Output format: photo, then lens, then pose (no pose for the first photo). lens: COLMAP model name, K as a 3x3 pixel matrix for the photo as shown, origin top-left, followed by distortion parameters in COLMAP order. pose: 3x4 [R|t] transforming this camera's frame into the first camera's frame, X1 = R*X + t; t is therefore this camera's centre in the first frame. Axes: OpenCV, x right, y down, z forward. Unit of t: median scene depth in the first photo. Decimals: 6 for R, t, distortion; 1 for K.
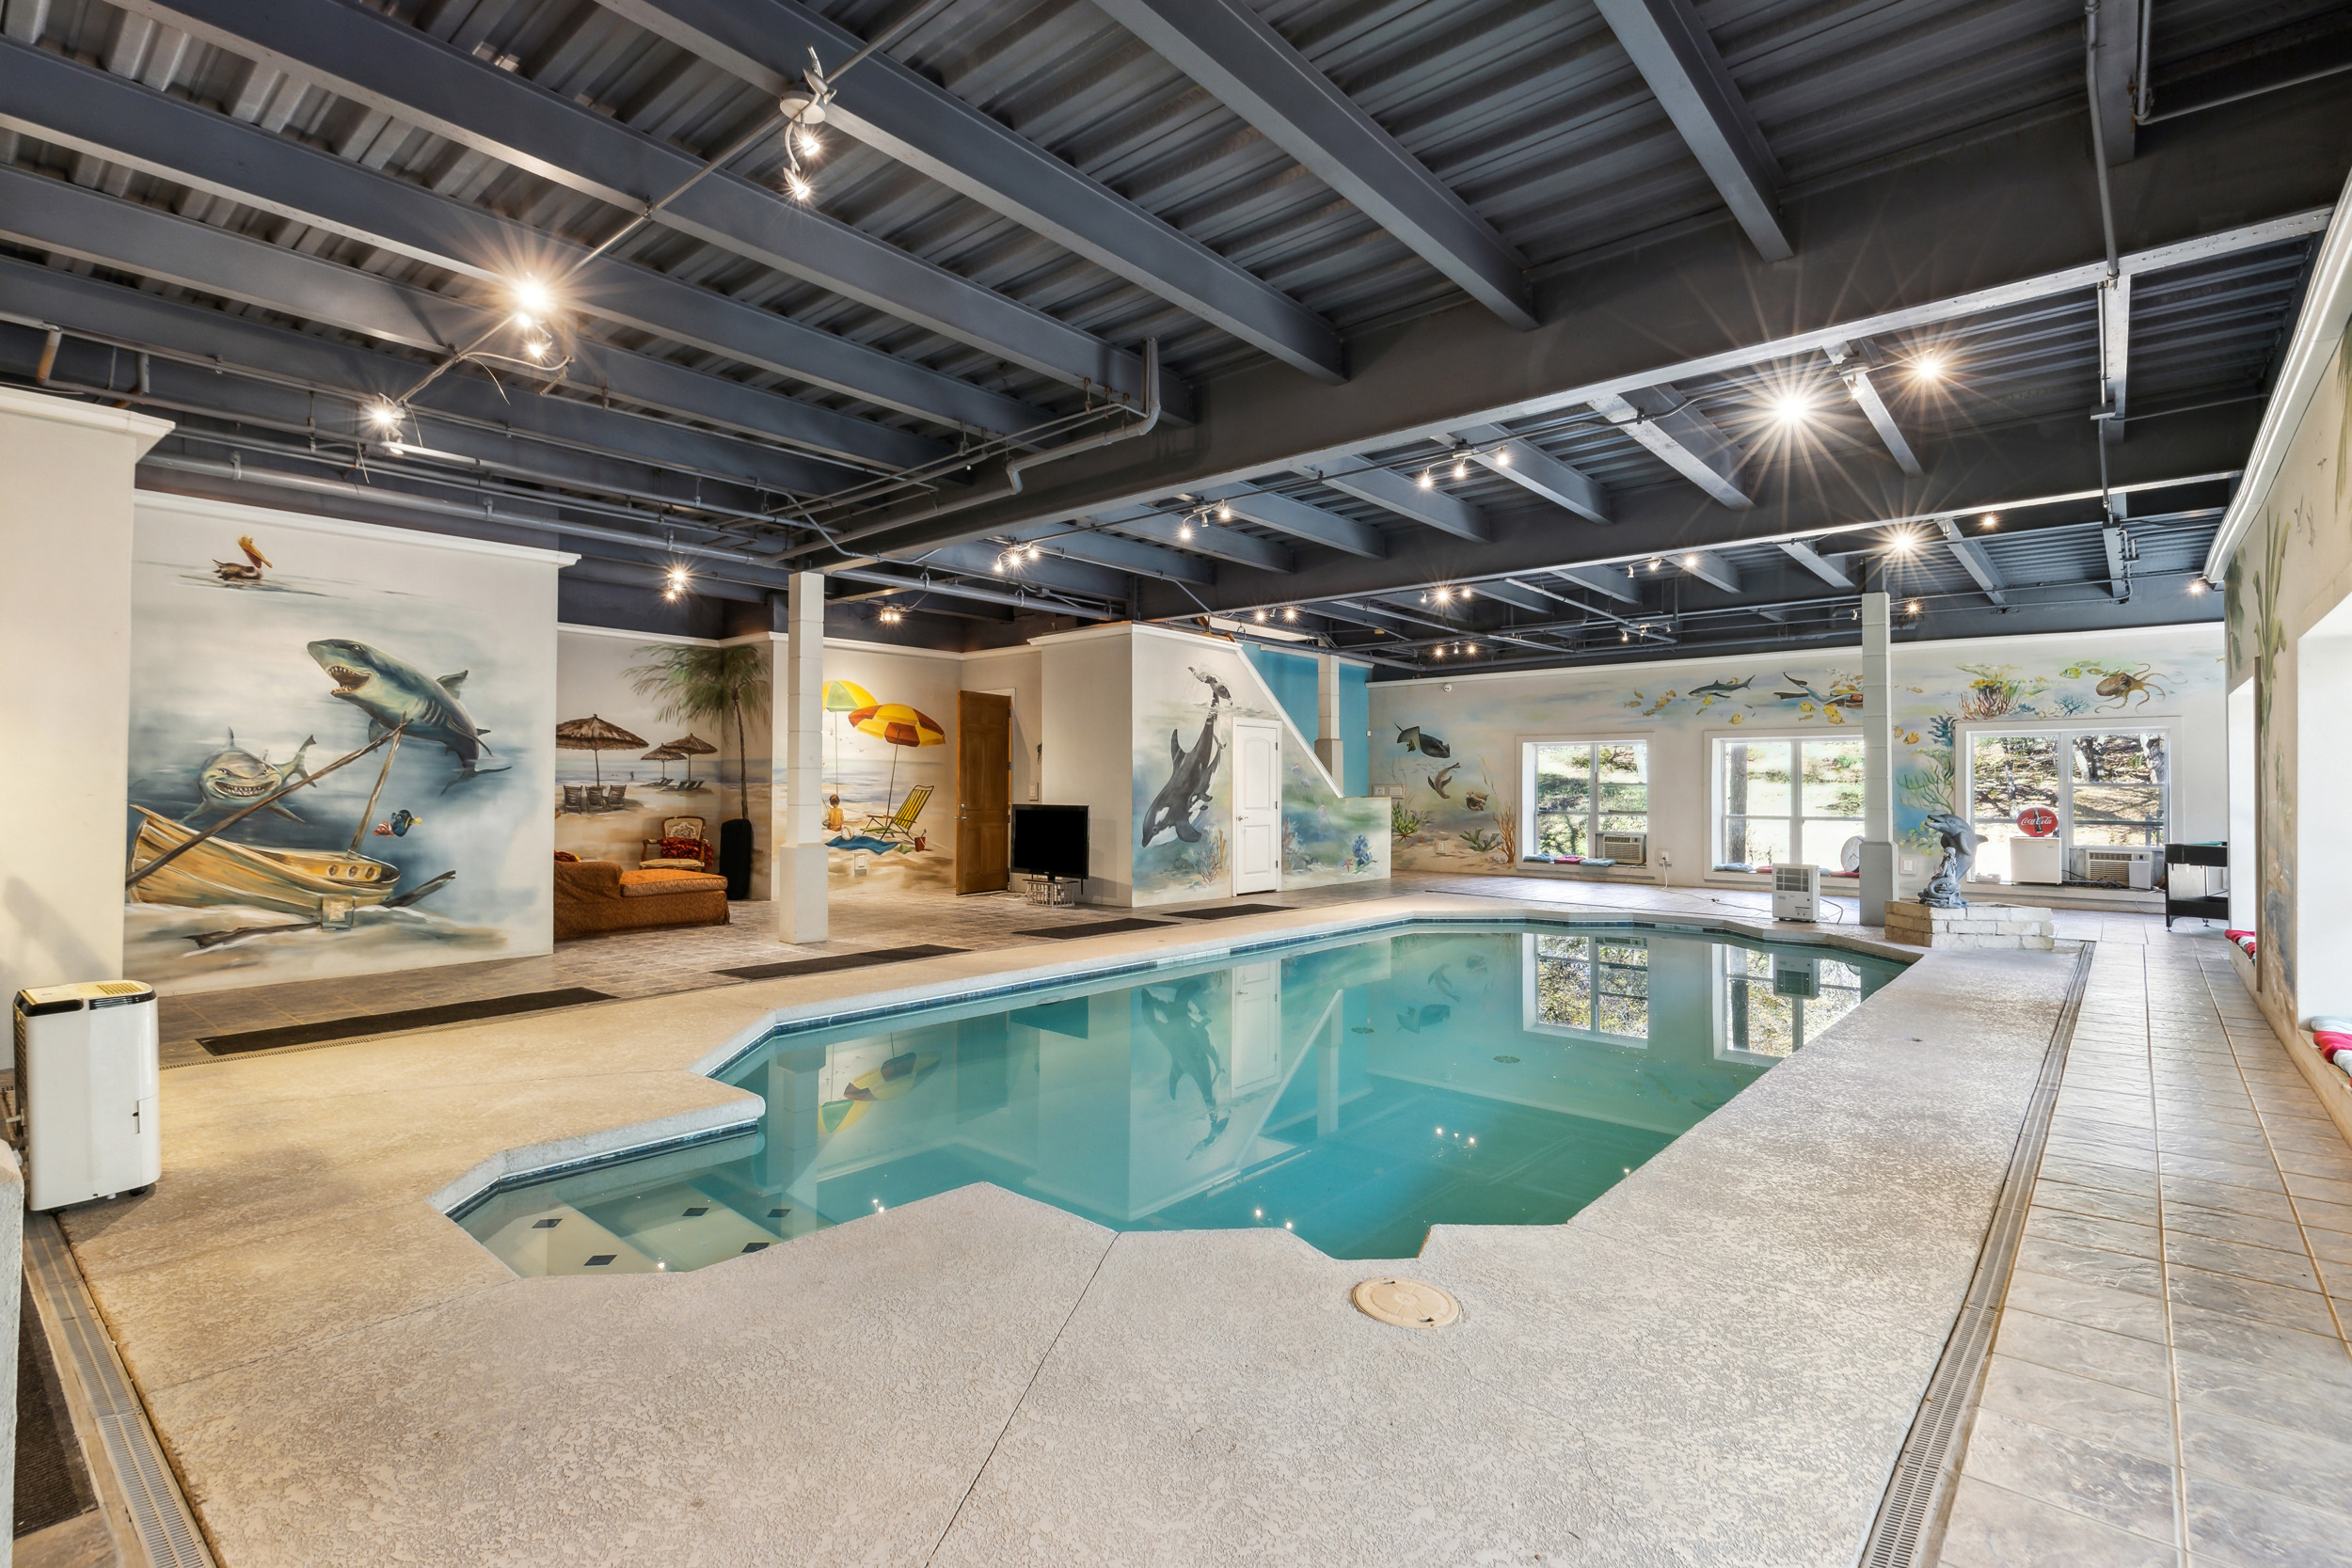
lens RADIAL K [[1098.0, 0, 1181.8], [0, 1098.0, 772.7], [0, 0, 1]] dist [0.002885, -0.000257]
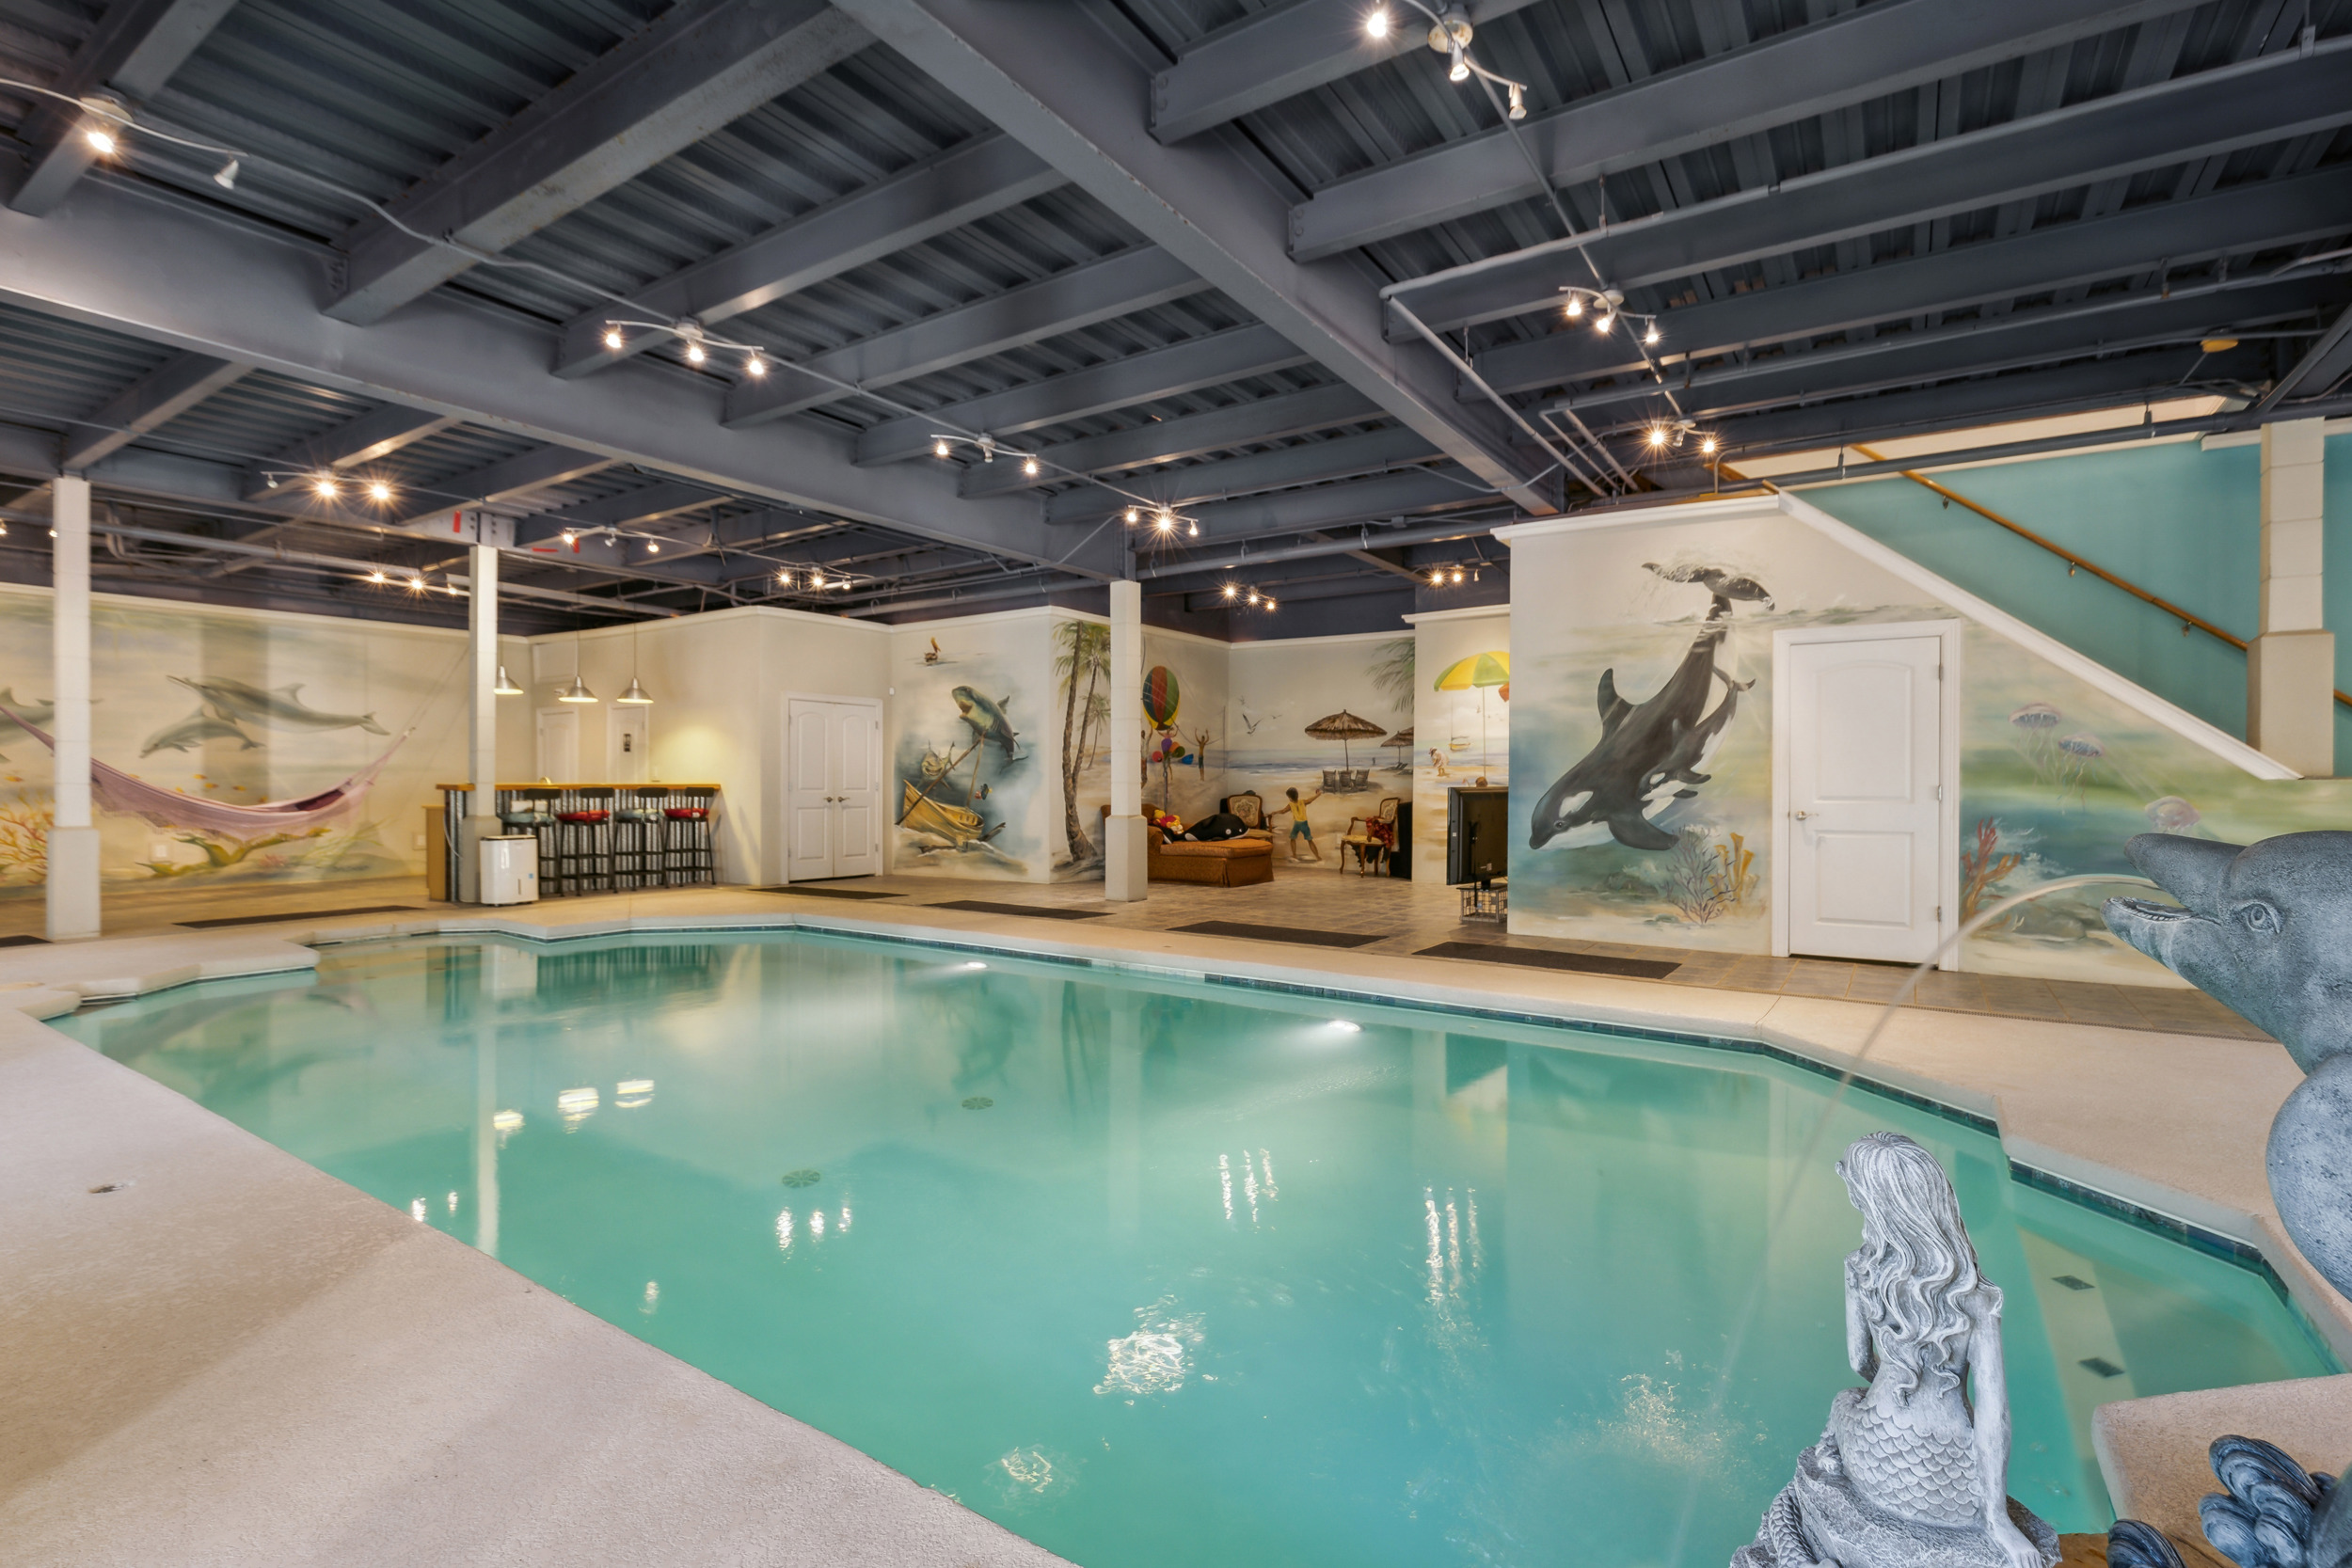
lens RADIAL K [[1083.5, 0, 1183.8], [0, 1083.5, 784.6], [0, 0, 1]] dist [0.002728, 0.000188]
pose [[0.114251, -0.000537, -0.993452, 0.580289], [0.013717, 0.999905, 0.001037, 0.022761], [0.993357, -0.013746, 0.114248, 0.675789]]
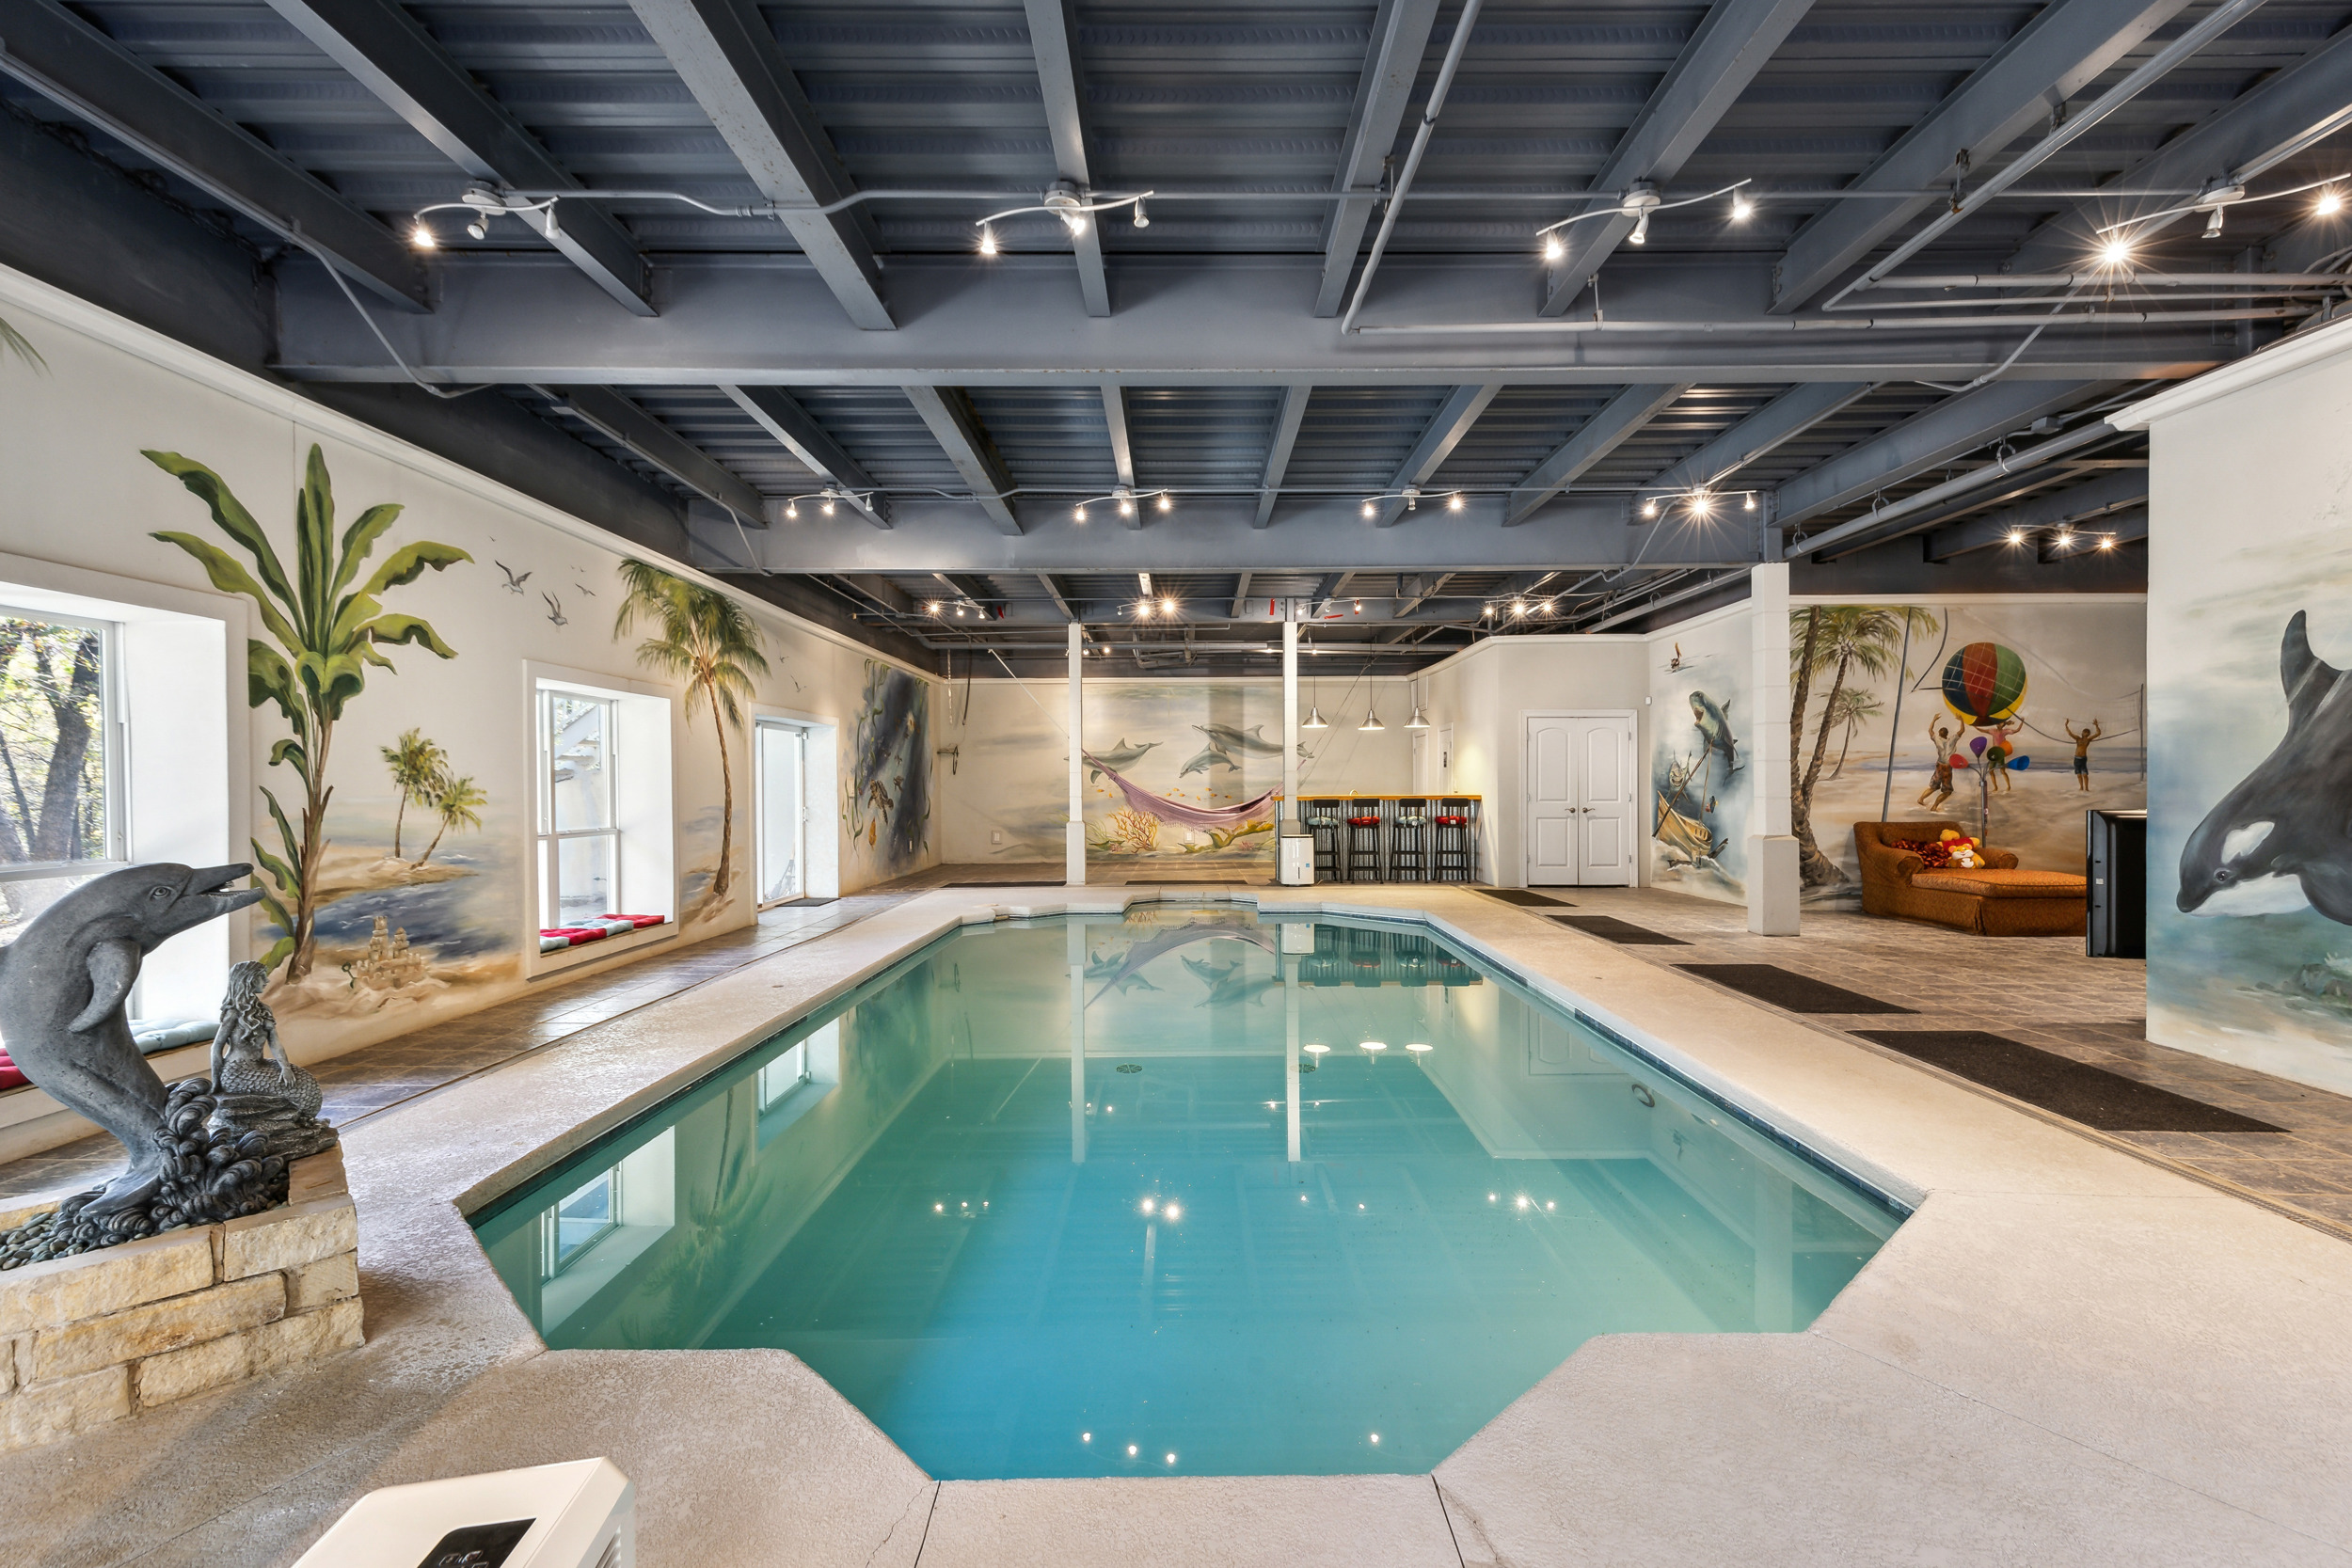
lens RADIAL K [[1083.5, 0, 1183.8], [0, 1083.5, 784.6], [0, 0, 1]] dist [0.002728, 0.000188]
pose [[-0.765228, -0.000083, -0.643759, 0.507188], [0.011634, 0.999835, -0.013958, 0.018685], [0.643654, -0.018170, -0.765101, 1.024071]]
